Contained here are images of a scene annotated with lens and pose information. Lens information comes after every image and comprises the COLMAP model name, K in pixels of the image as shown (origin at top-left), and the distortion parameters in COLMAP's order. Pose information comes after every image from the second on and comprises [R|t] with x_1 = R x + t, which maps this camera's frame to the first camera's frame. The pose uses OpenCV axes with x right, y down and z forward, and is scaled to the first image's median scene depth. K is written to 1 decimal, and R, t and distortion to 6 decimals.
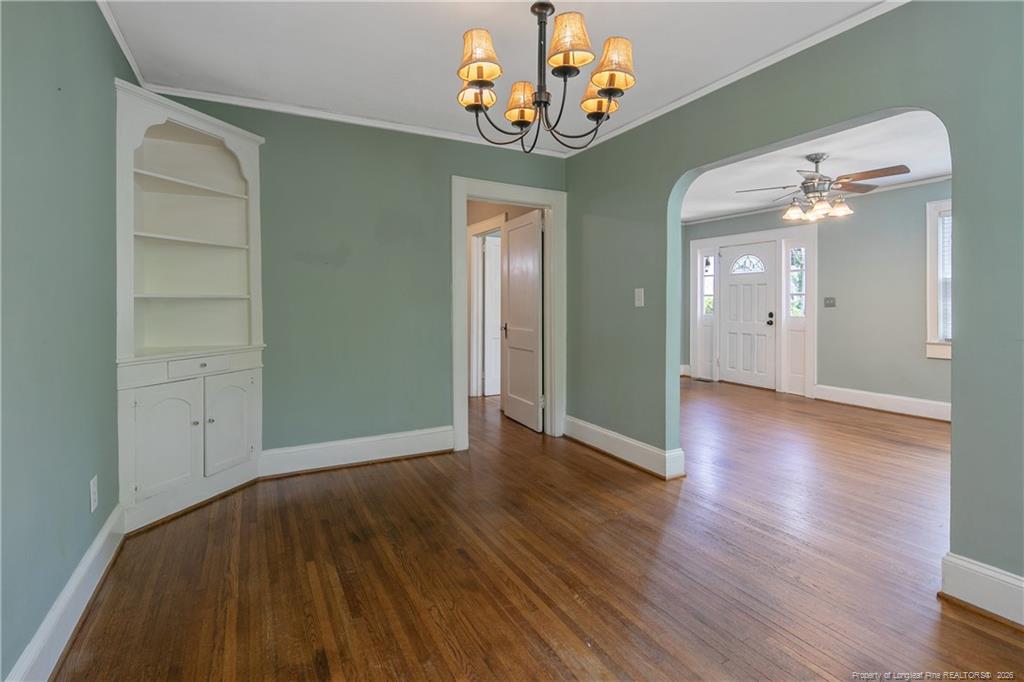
lens RADIAL K [[495.8, 0, 511.0], [0, 495.8, 306.7], [0, 0, 1]] dist [-0.002282, -0.000387]
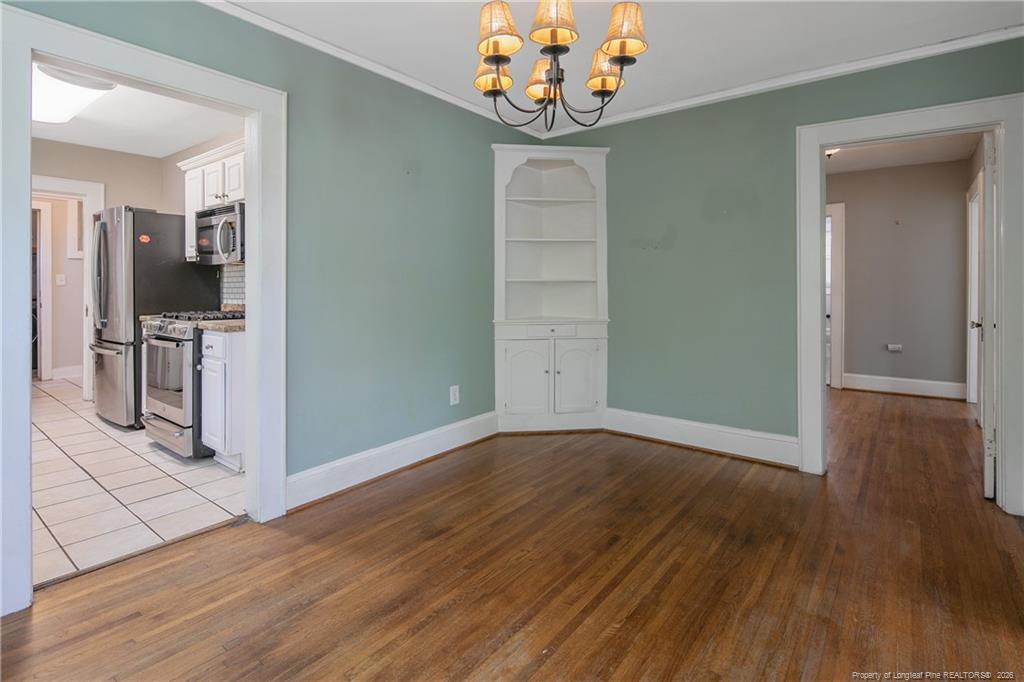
lens RADIAL K [[502.6, 0, 512.9], [0, 502.6, 286.2], [0, 0, 1]] dist [-0.001985, -0.000496]
pose [[0.410610, 0.005419, -0.911795, 0.718539], [-0.009295, 0.999955, 0.001757, -0.006428], [0.911764, 0.007754, 0.410642, 0.397082]]
